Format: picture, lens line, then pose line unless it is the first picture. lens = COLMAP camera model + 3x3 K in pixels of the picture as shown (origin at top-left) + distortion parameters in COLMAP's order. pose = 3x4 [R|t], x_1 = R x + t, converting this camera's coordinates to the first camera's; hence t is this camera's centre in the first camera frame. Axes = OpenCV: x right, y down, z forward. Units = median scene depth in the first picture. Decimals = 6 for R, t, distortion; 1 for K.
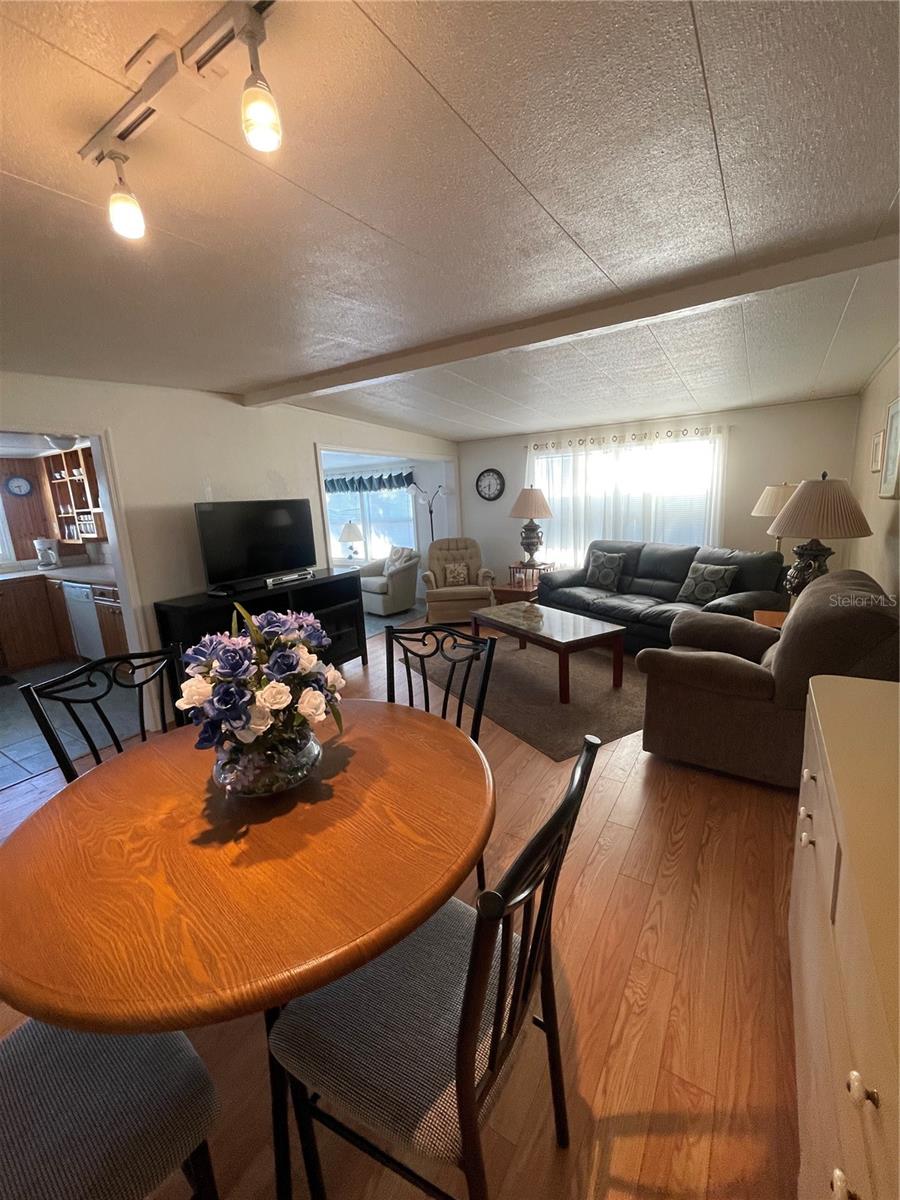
lens RADIAL K [[484.1, 0, 455.7], [0, 484.1, 598.7], [0, 0, 1]] dist [0.000528, 0.000097]
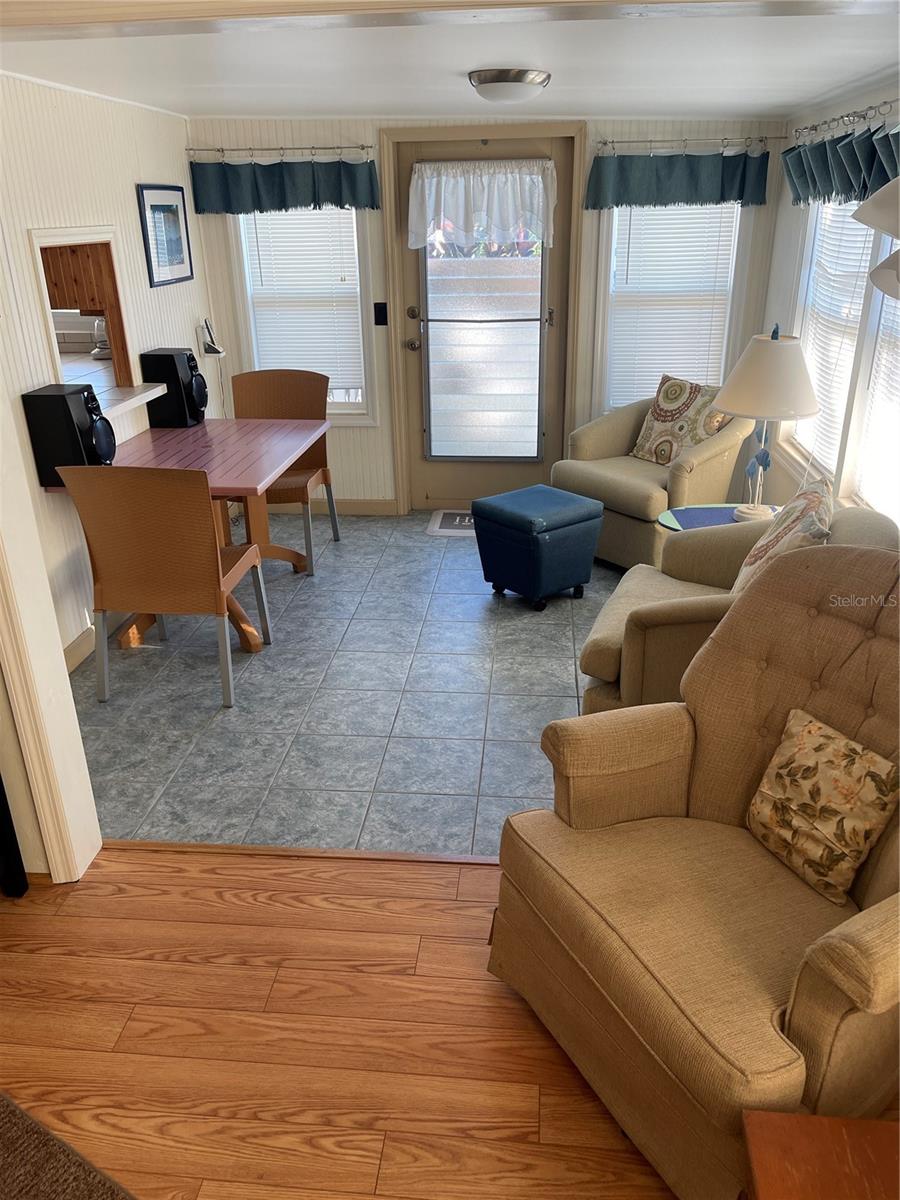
lens RADIAL K [[893.4, 0, 445.6], [0, 893.4, 597.8], [0, 0, 1]] dist [0.048667, 0.002693]
pose [[0.445224, 0.391101, -0.805491, 0.175012], [-0.188088, 0.920347, 0.342906, -0.206376], [0.875442, -0.001166, 0.483322, 0.805641]]
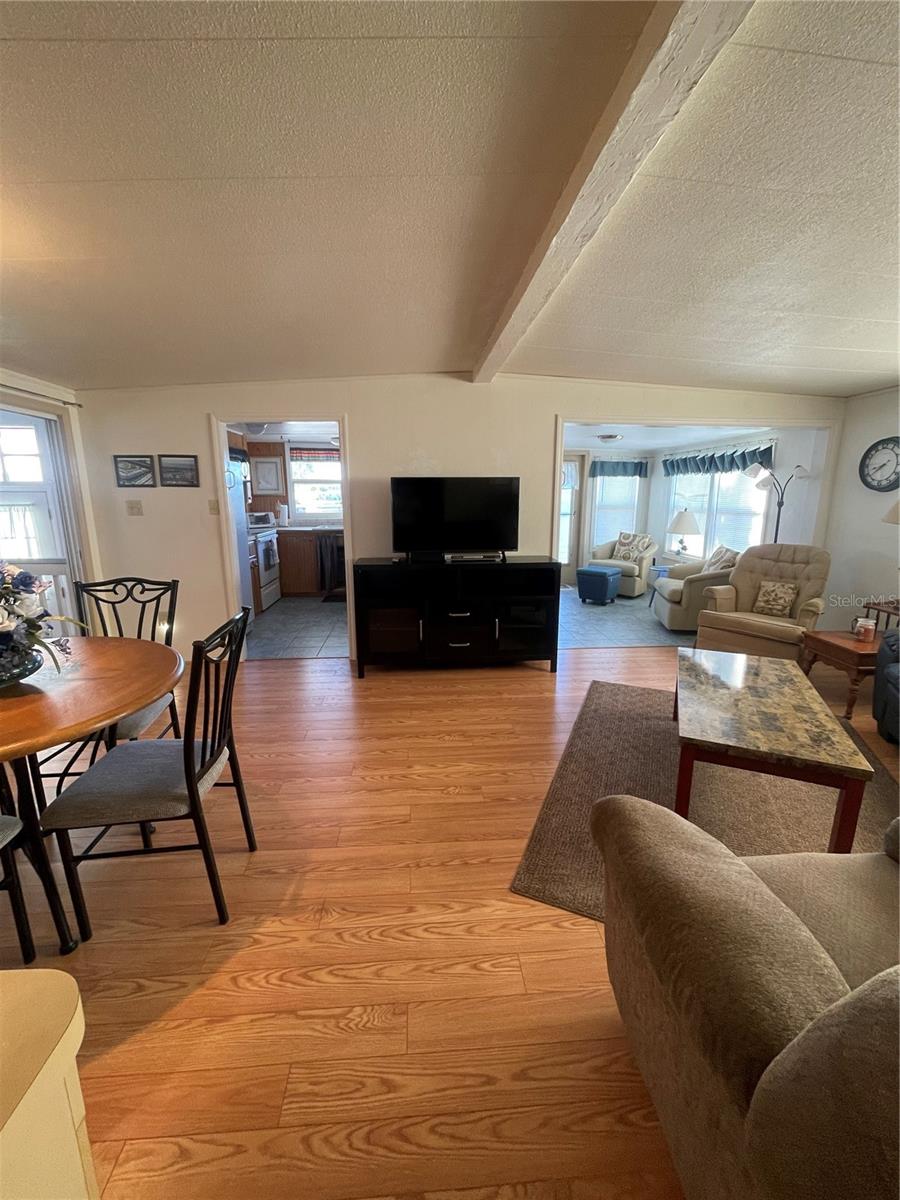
lens RADIAL K [[484.1, 0, 442.1], [0, 484.1, 600.2], [0, 0, 1]] dist [0.000528, 0.000097]
pose [[0.587820, 0.222571, -0.777773, 0.274069], [-0.192241, 0.972301, 0.132947, -0.052062], [0.785819, 0.071371, 0.614325, 0.240011]]
